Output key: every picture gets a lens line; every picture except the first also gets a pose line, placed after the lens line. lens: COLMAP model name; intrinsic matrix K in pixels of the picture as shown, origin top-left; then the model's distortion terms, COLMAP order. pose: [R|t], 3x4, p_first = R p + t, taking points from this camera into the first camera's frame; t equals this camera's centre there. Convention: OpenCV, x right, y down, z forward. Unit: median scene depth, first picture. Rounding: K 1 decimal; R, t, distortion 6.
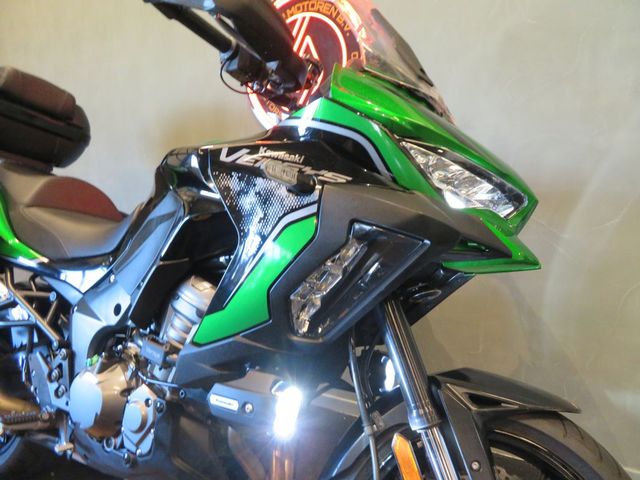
lens RADIAL K [[462.1, 0, 318.1], [0, 462.1, 240.3], [0, 0, 1]] dist [0.001845, 0.003206]
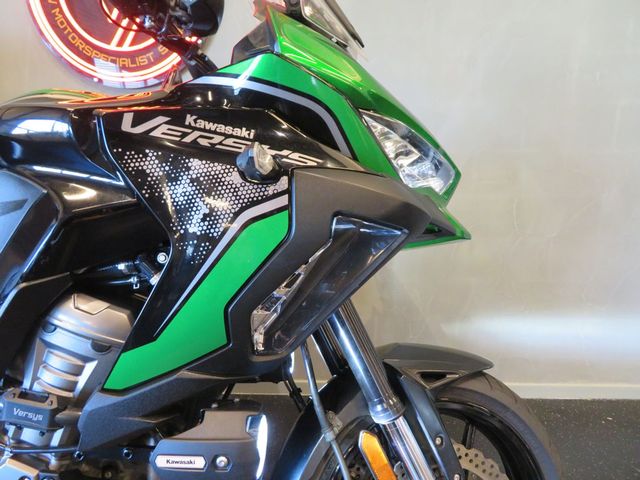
lens RADIAL K [[459.5, 0, 320.0], [0, 459.5, 240.0], [0, 0, 1]] dist [-0.007807, -0.005863]
pose [[0.877510, -0.097807, 0.469478, -0.294413], [0.039513, 0.990398, 0.132476, -0.092356], [-0.477928, -0.097698, 0.872949, 0.249124]]
